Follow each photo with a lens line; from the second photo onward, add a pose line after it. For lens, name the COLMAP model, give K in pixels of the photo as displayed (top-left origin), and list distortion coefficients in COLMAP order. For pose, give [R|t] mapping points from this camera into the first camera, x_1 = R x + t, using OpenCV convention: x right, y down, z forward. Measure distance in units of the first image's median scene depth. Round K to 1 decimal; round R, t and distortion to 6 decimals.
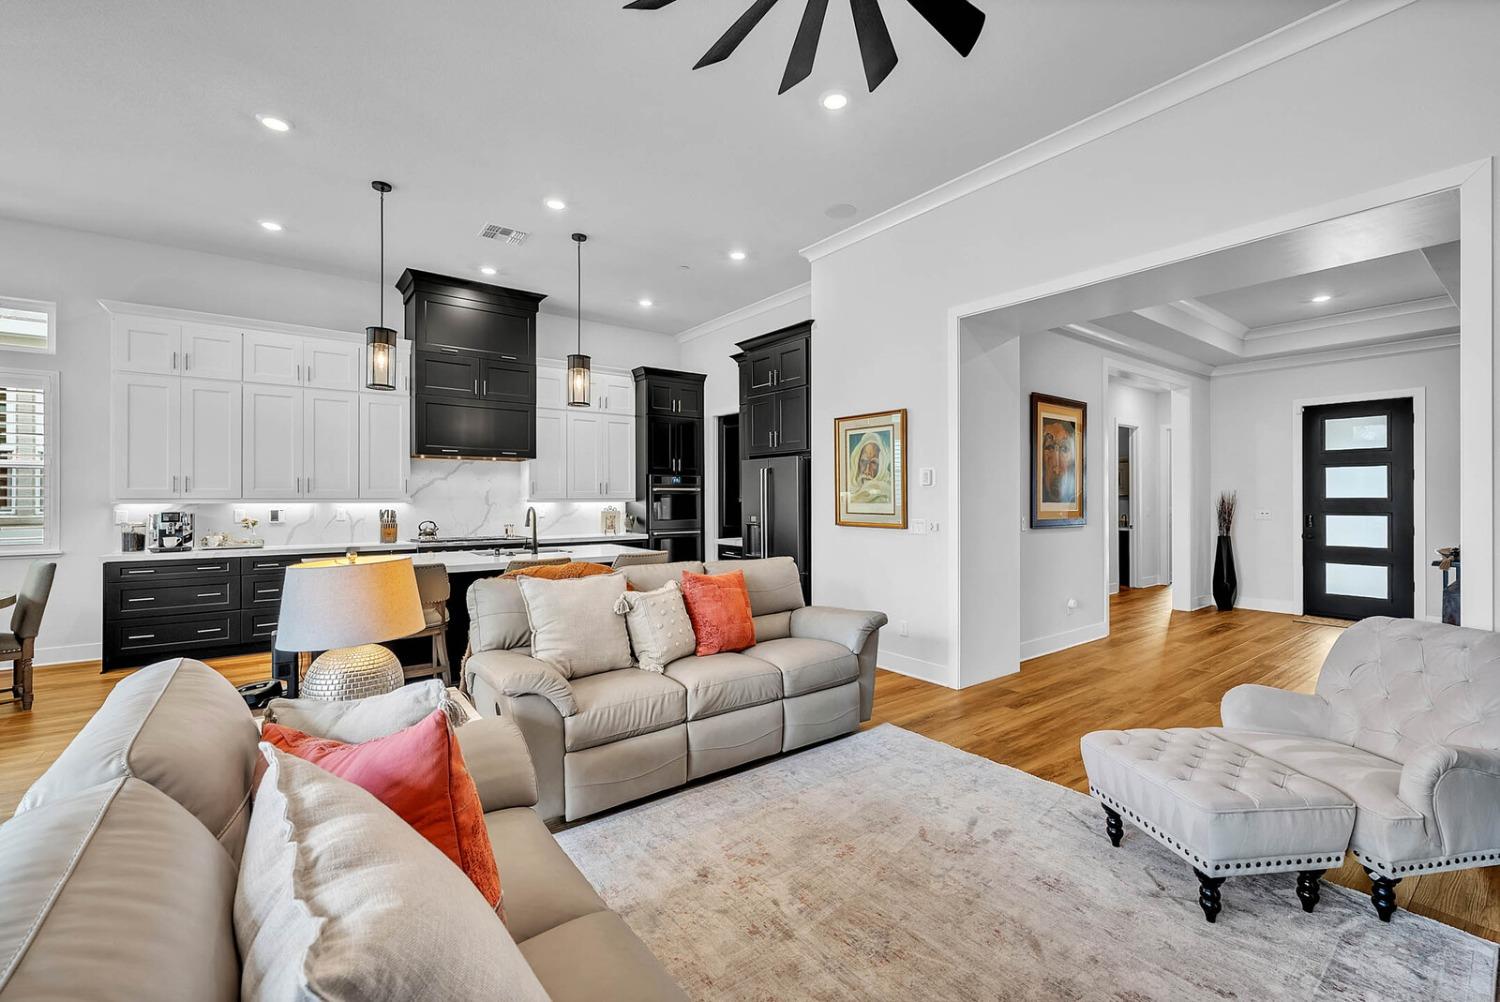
lens RADIAL K [[629.7, 0, 752.6], [0, 629.7, 495.8], [0, 0, 1]] dist [-0.002822, -0.000018]
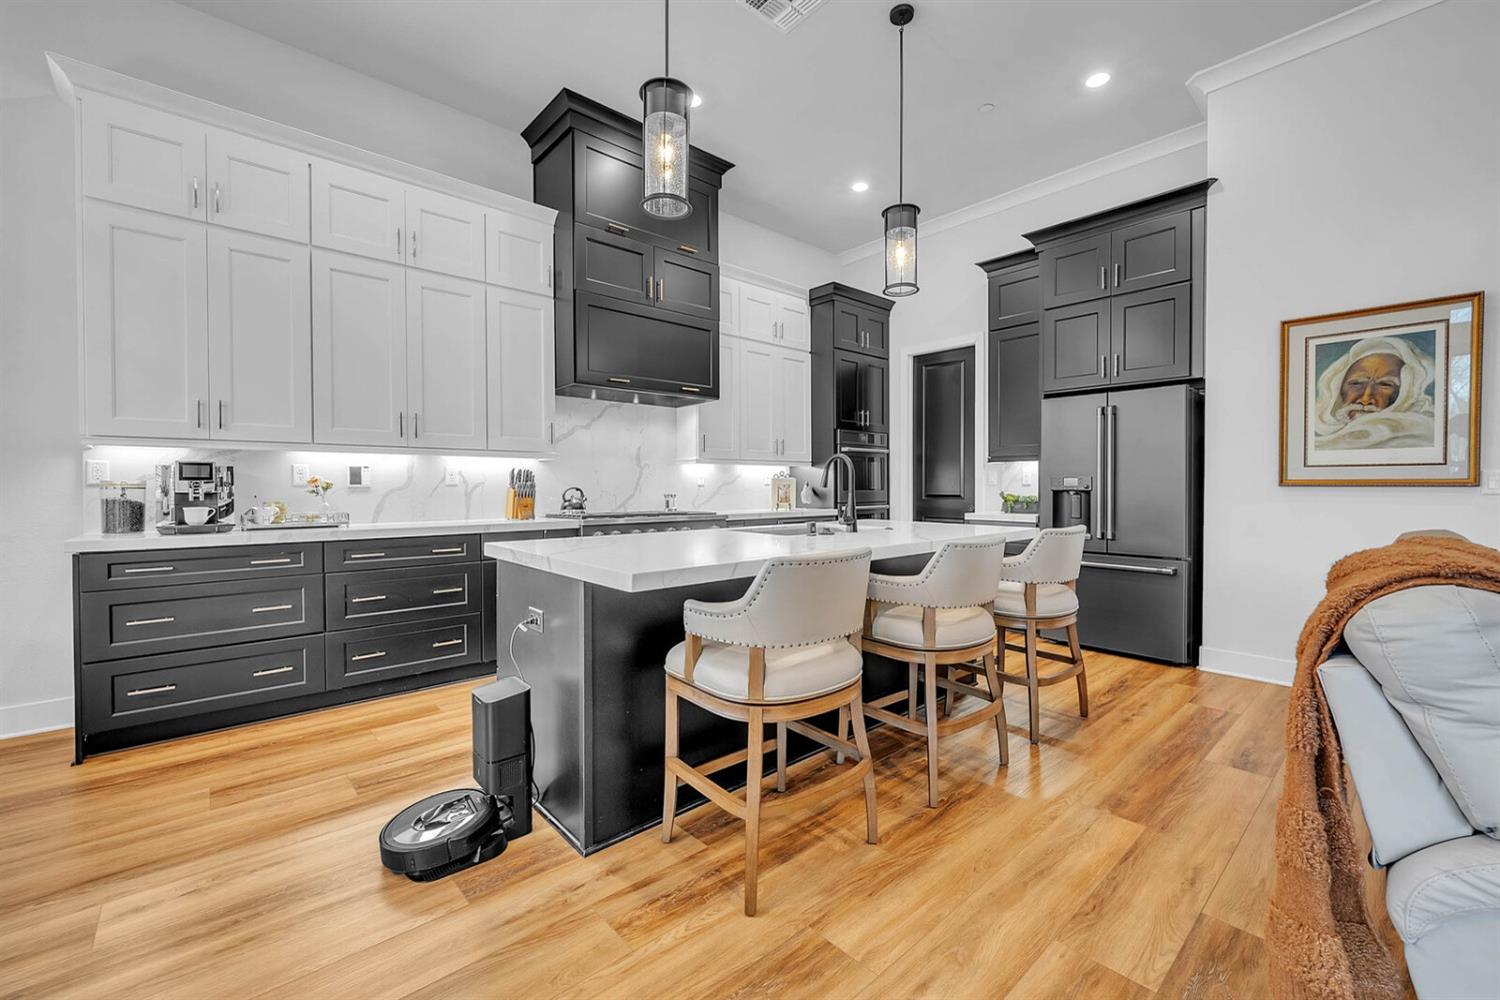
lens RADIAL K [[613.1, 0, 755.0], [0, 613.1, 495.3], [0, 0, 1]] dist [-0.000787, -0.000136]
pose [[0.996435, -0.002432, 0.084327, -0.463809], [0.000848, 0.999823, 0.018810, 0.044535], [-0.084358, -0.018671, 0.996261, 0.403816]]
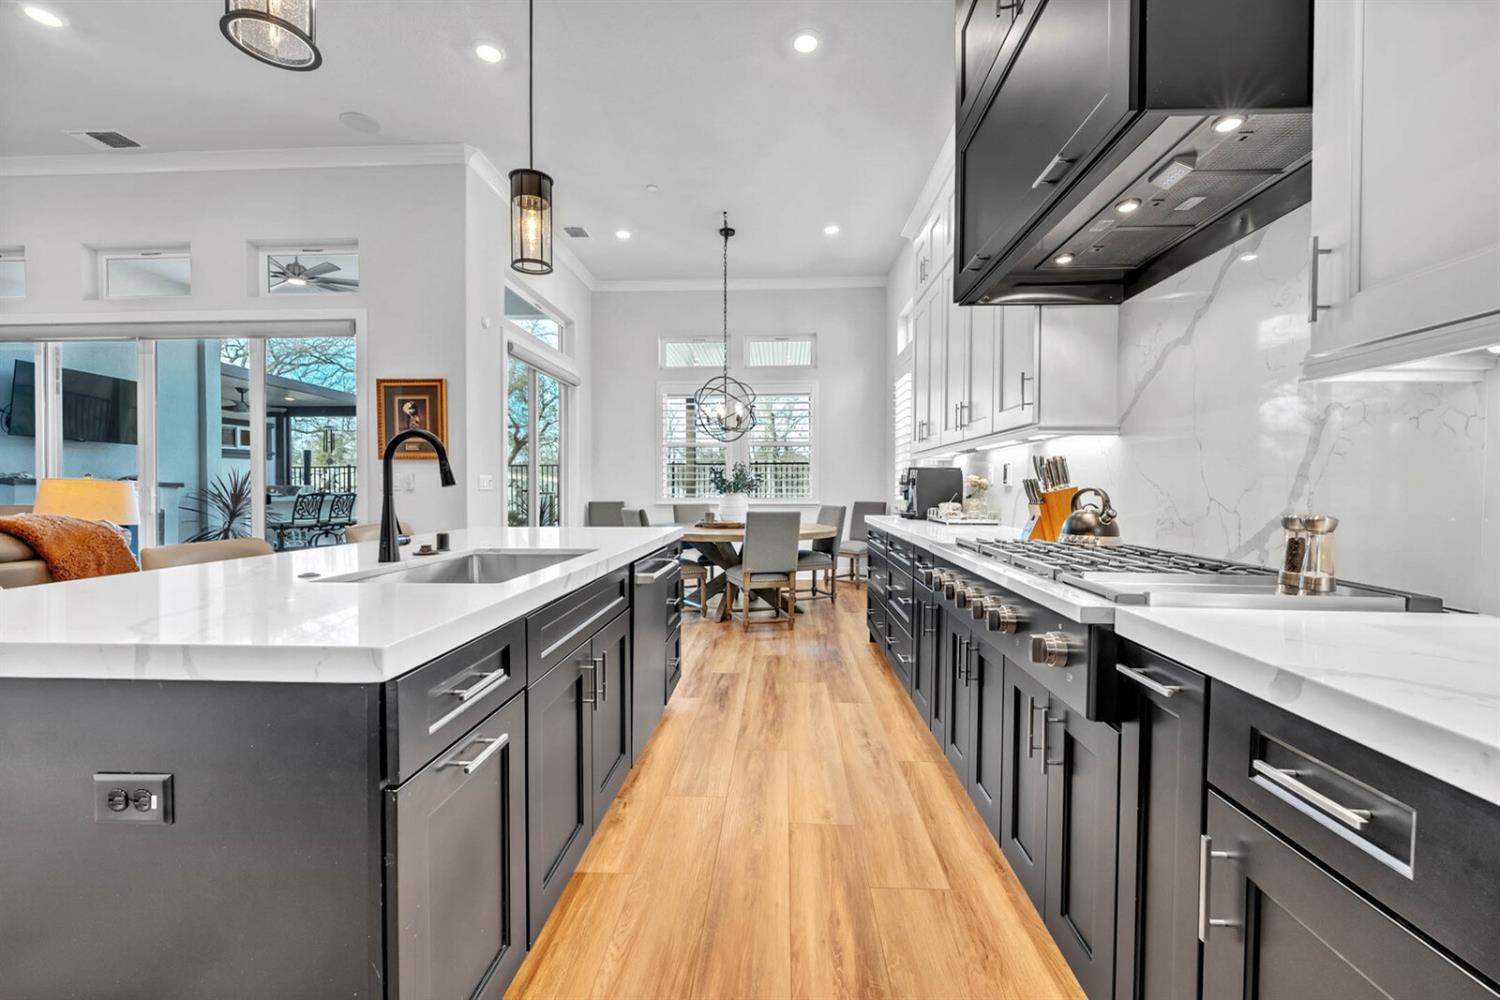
lens RADIAL K [[615.1, 0, 753.6], [0, 615.1, 499.8], [0, 0, 1]] dist [-0.002624, -0.000148]
pose [[-0.643790, 0.016490, -0.765024, -0.203598], [0.001328, 0.999790, 0.020433, 0.048462], [0.765201, 0.012139, -0.643677, 1.313059]]
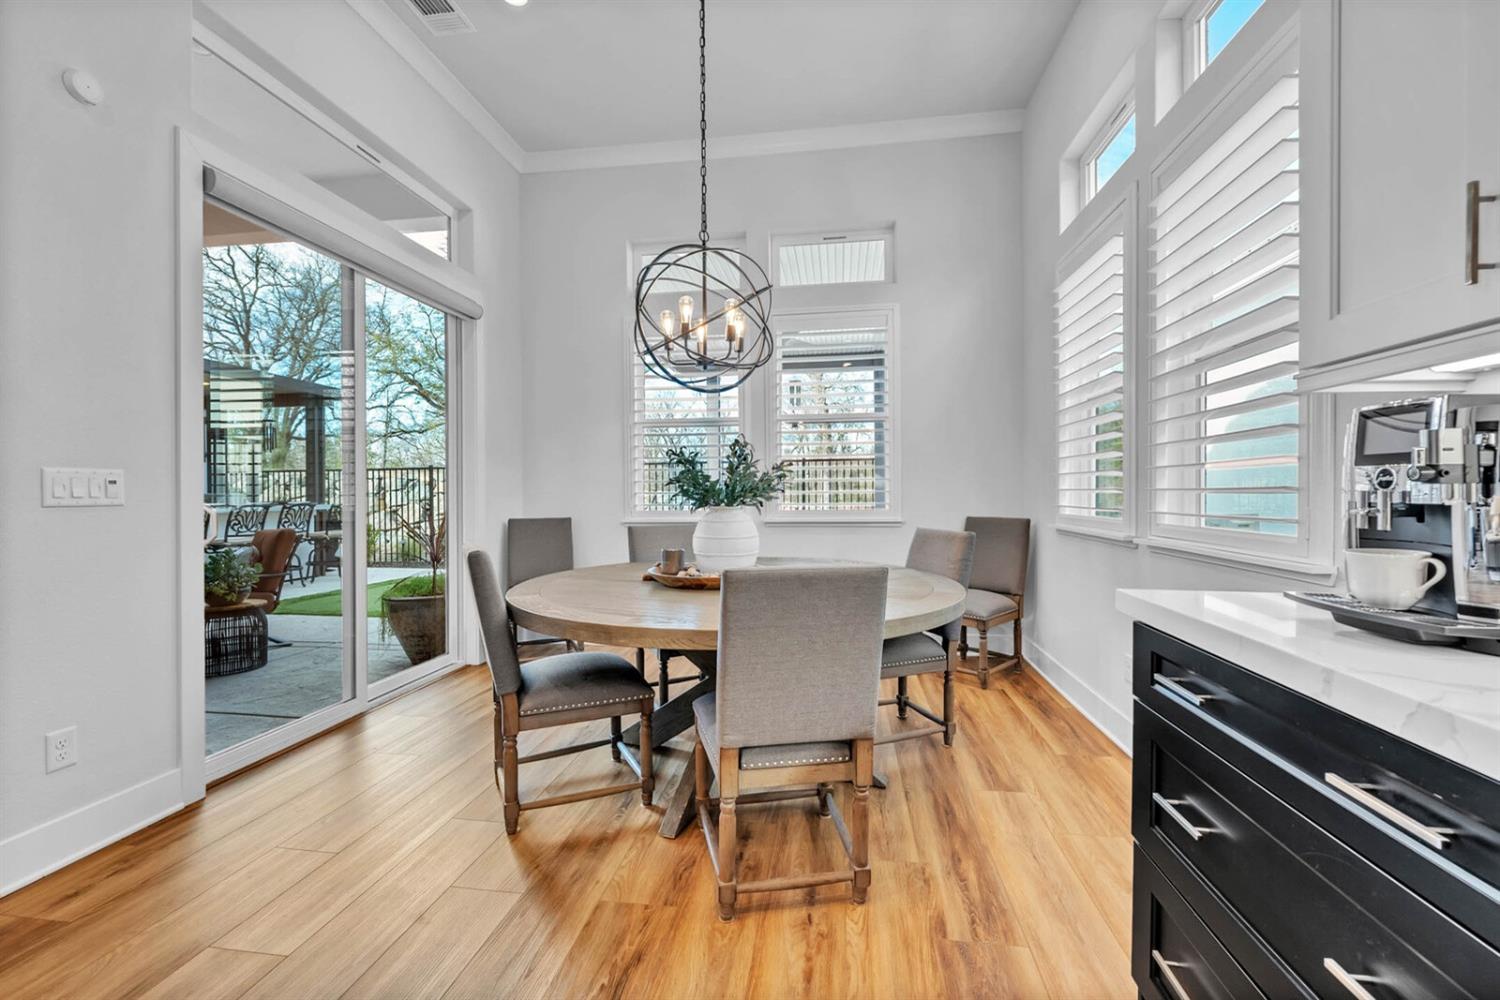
lens RADIAL K [[602.2, 0, 754.5], [0, 602.2, 490.4], [0, 0, 1]] dist [-0.002184, -0.024507]
pose [[-0.703349, 0.003831, -0.710835, -0.664104], [0.007894, 0.999966, -0.002422, 0.047123], [0.710801, -0.007315, -0.703355, 0.956355]]
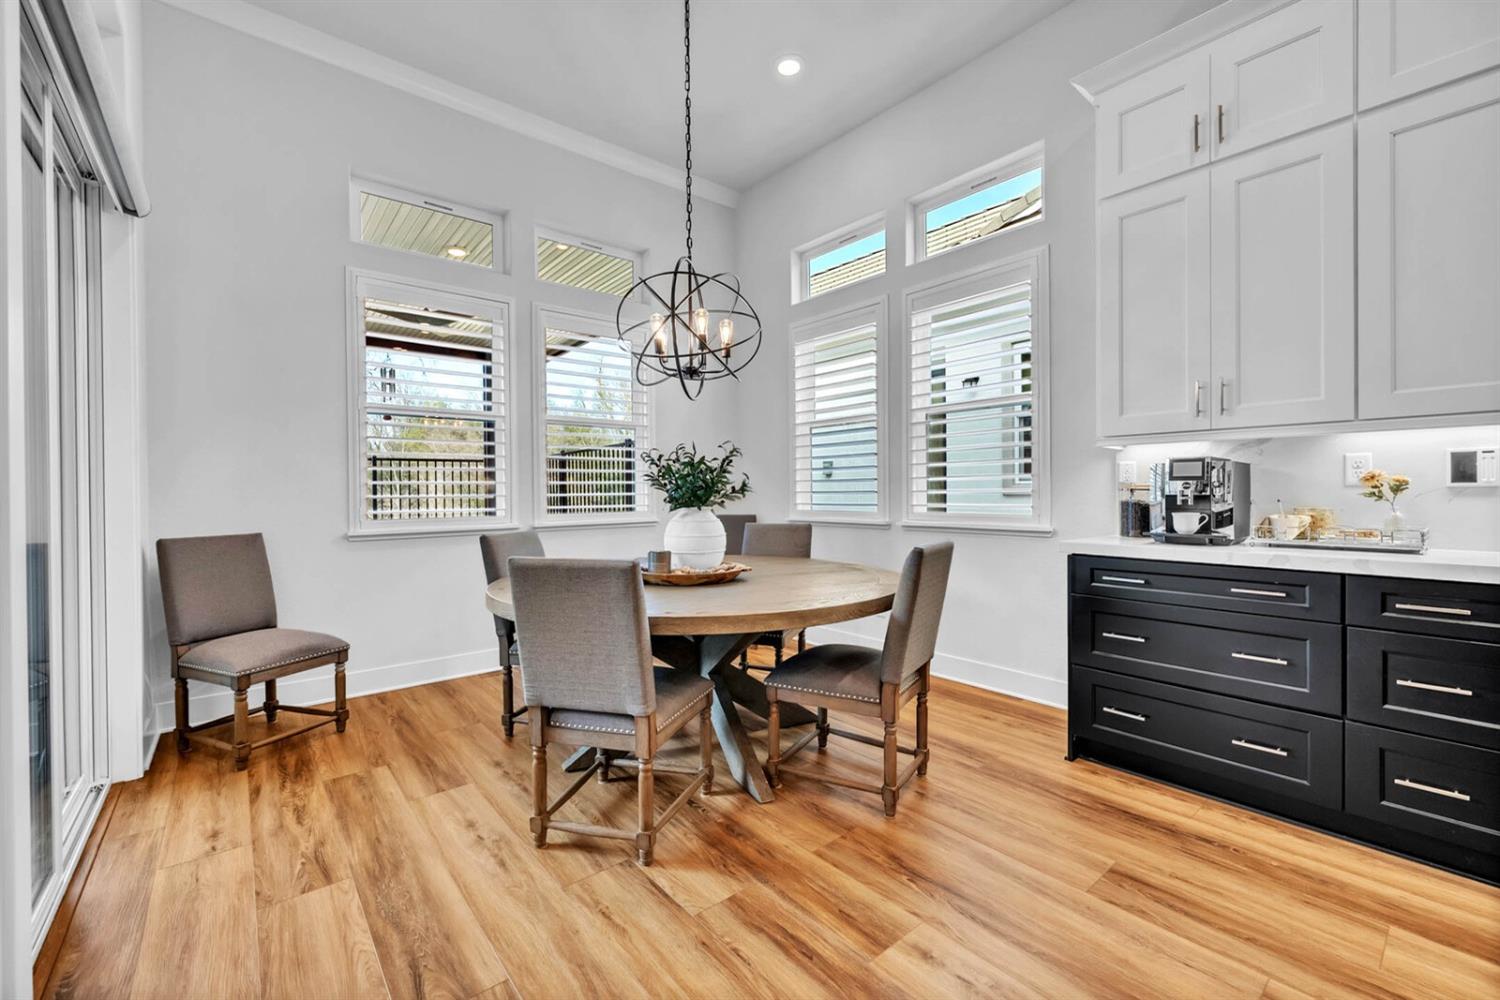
lens RADIAL K [[621.9, 0, 751.9], [0, 621.9, 494.6], [0, 0, 1]] dist [0.005862, -0.000026]
pose [[0.048145, 0.003686, -0.998834, -0.467255], [0.010763, 0.999933, 0.004209, 0.046115], [0.998782, -0.010953, 0.048102, 0.637722]]
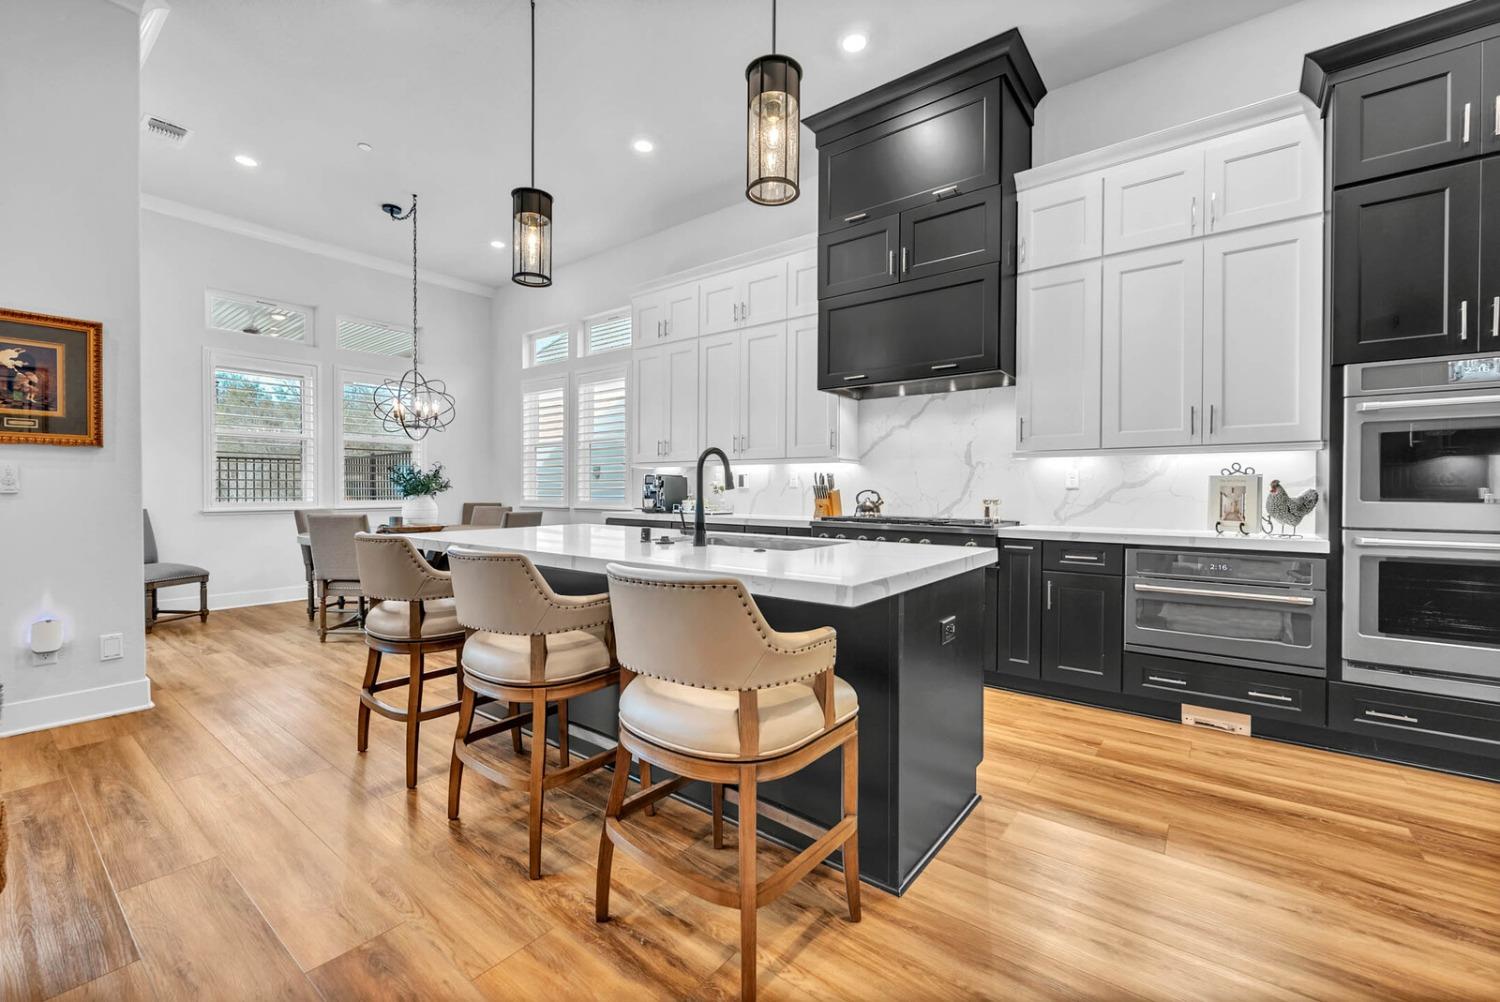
lens RADIAL K [[617.7, 0, 752.6], [0, 617.7, 493.2], [0, 0, 1]] dist [-0.002097, -0.000353]
pose [[0.263343, 0.008368, -0.964666, 0.106514], [-0.000342, 0.999963, 0.008581, 0.046633], [0.964702, -0.001929, 0.263336, 0.867026]]
